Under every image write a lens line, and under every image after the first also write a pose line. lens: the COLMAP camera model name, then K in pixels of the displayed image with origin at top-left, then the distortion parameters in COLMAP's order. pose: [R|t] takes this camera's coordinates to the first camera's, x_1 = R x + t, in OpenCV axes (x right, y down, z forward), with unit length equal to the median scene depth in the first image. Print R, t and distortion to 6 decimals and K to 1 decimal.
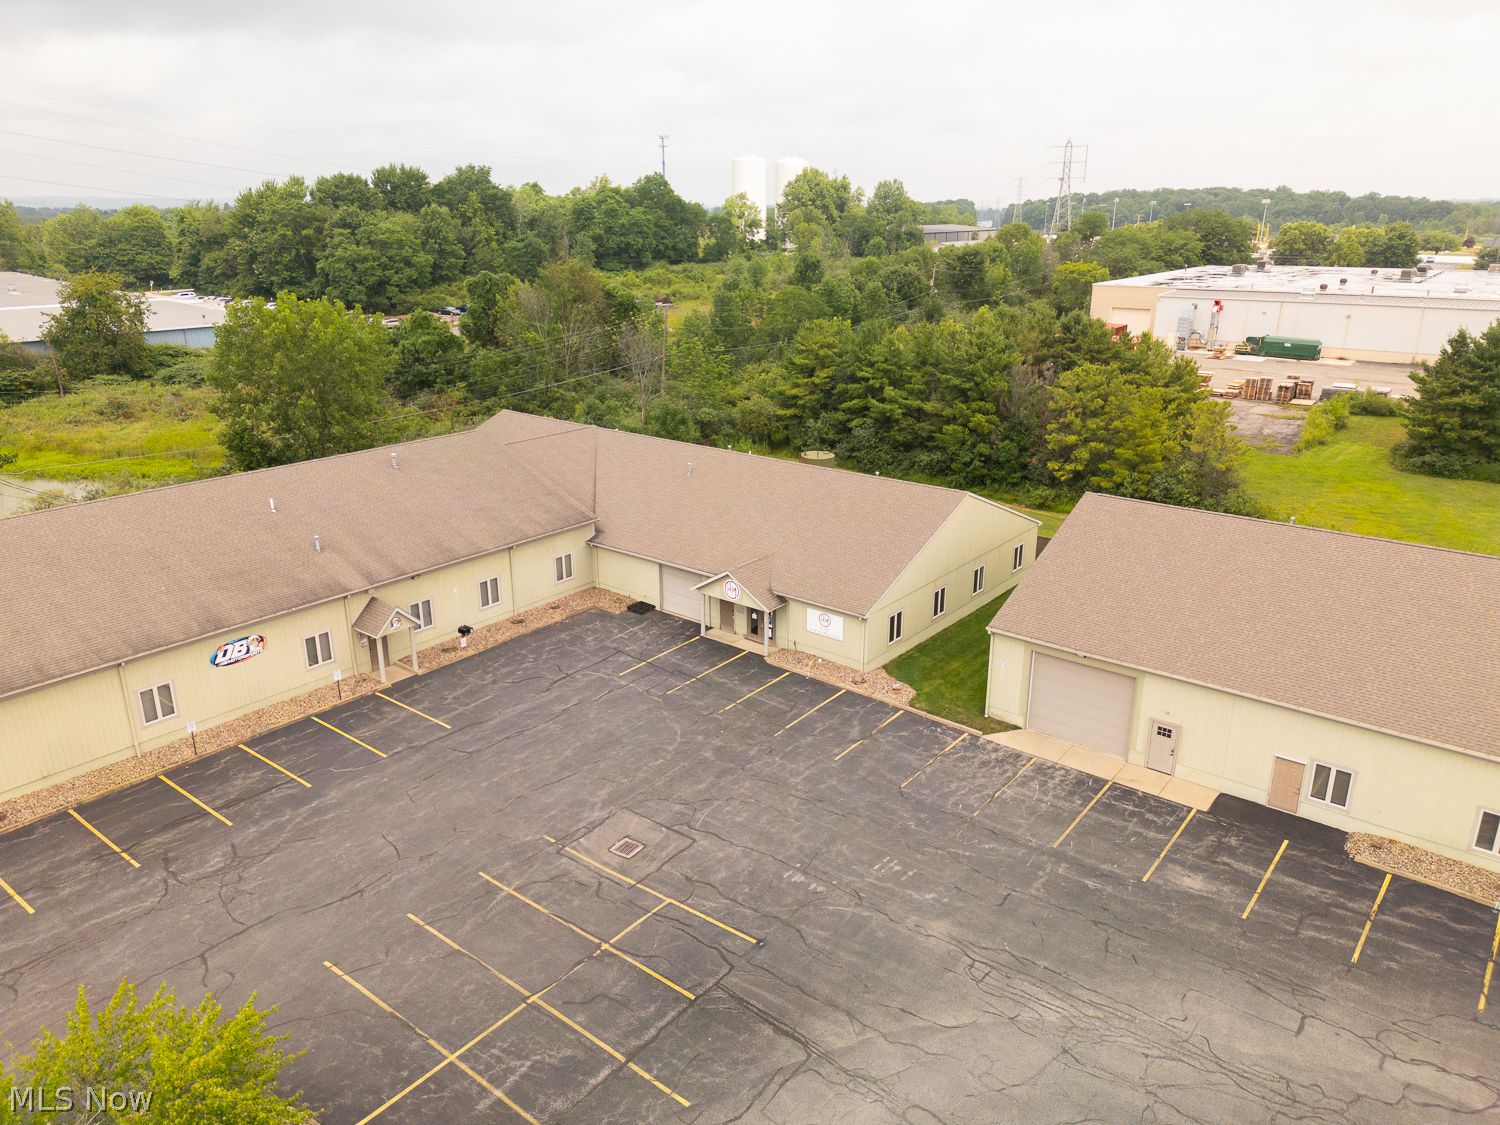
lens RADIAL K [[1057.3, 0, 756.1], [0, 1057.3, 556.8], [0, 0, 1]] dist [0.047778, -0.057229]
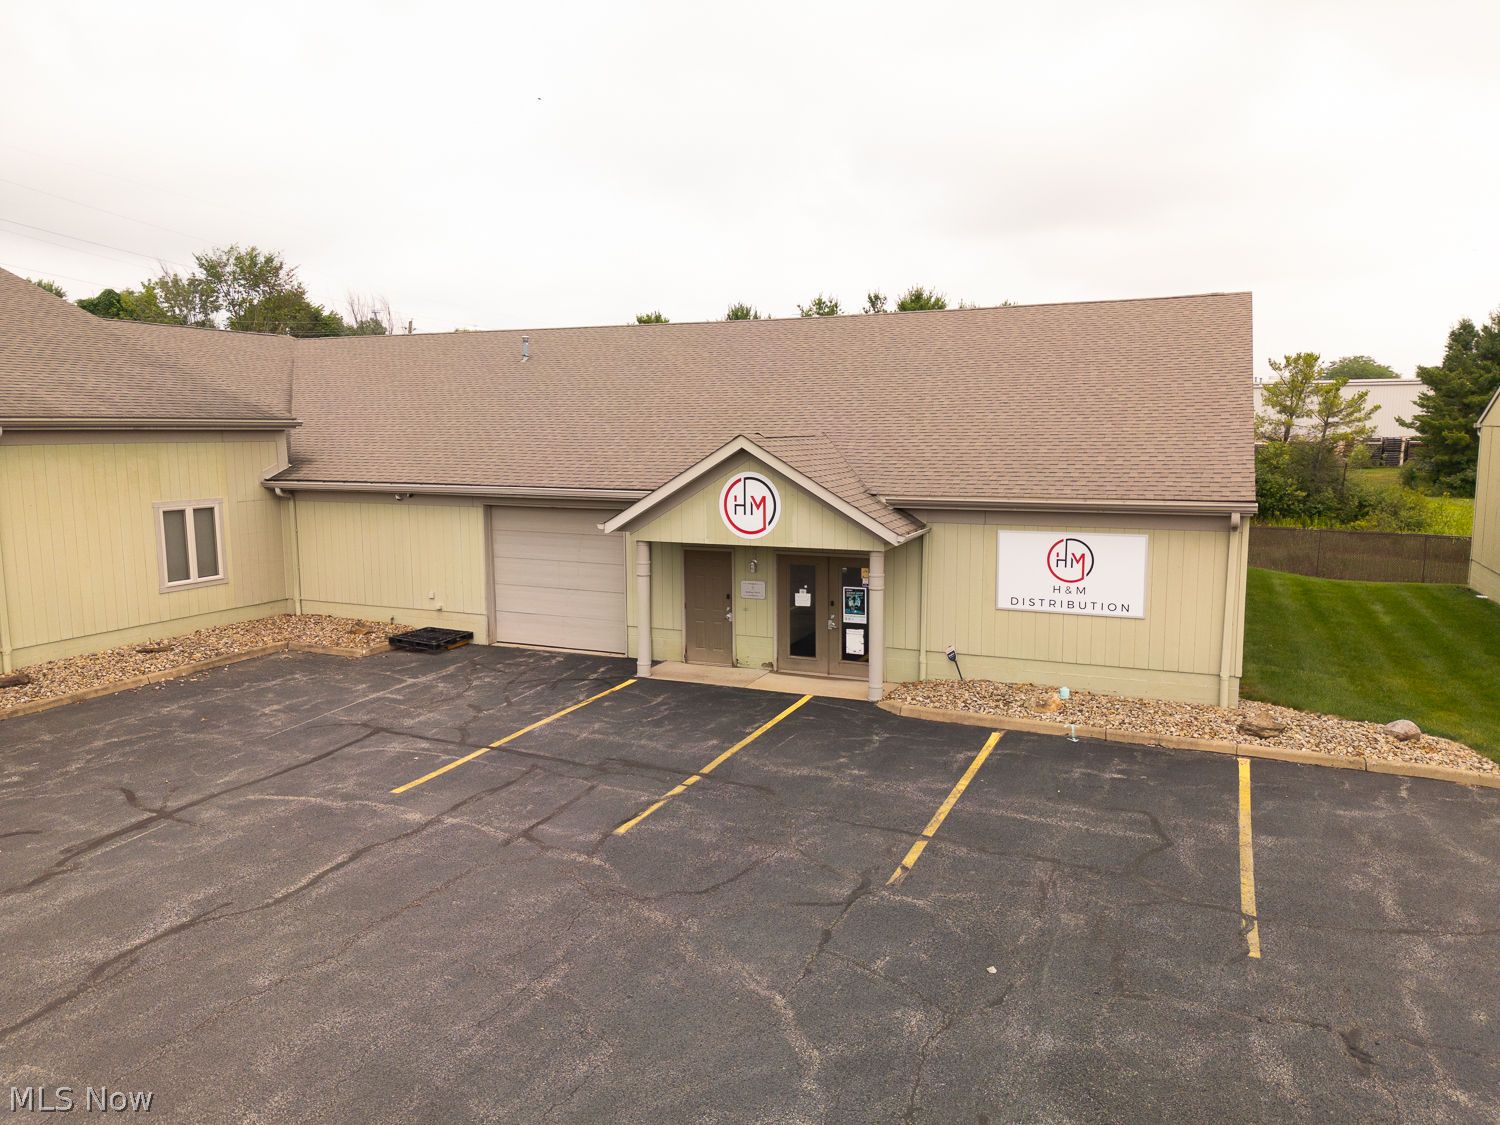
lens RADIAL K [[1057.3, 0, 756.1], [0, 1057.3, 556.8], [0, 0, 1]] dist [0.047778, -0.057229]
pose [[0.965289, -0.037211, 0.258520, -0.094693], [0.087571, 0.978617, -0.186120, 0.096574], [-0.246066, 0.202299, 0.947906, 0.632750]]
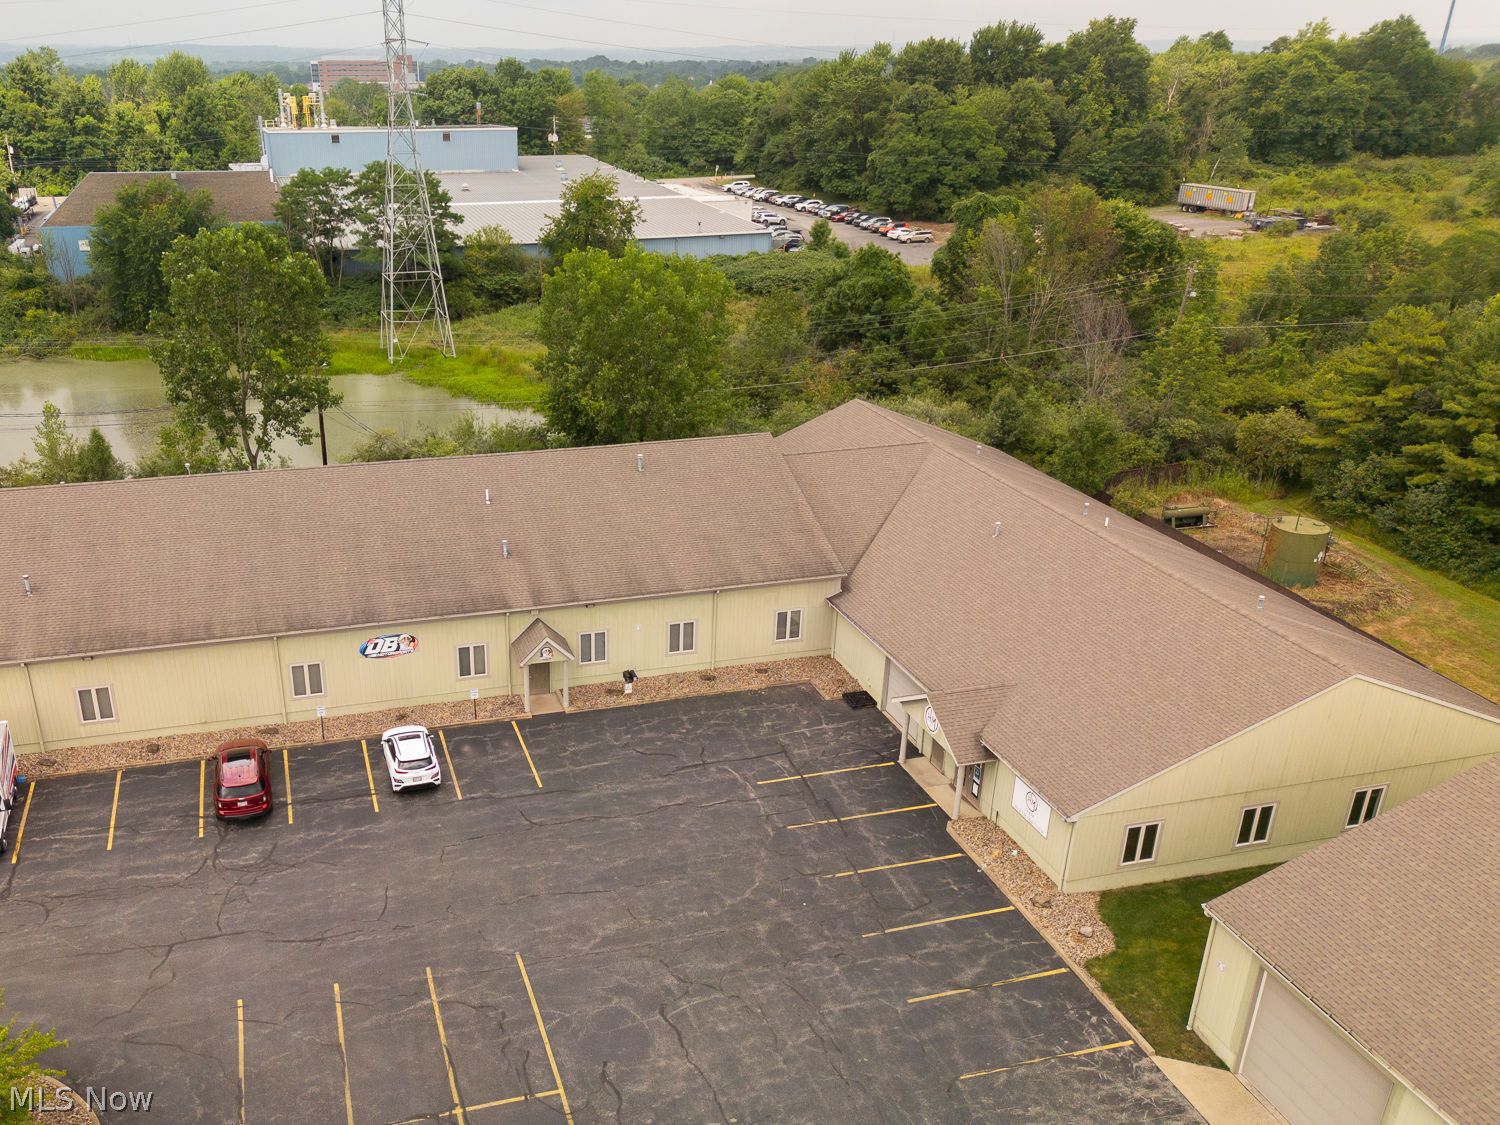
lens RADIAL K [[1253.2, 0, 582.2], [0, 1253.2, 637.0], [0, 0, 1]] dist [0.064398, -0.062319]
pose [[0.788118, 0.248111, -0.563304, 0.242552], [-0.181693, 0.968156, 0.172225, -0.119974], [0.588097, -0.033385, 0.808101, 0.128053]]
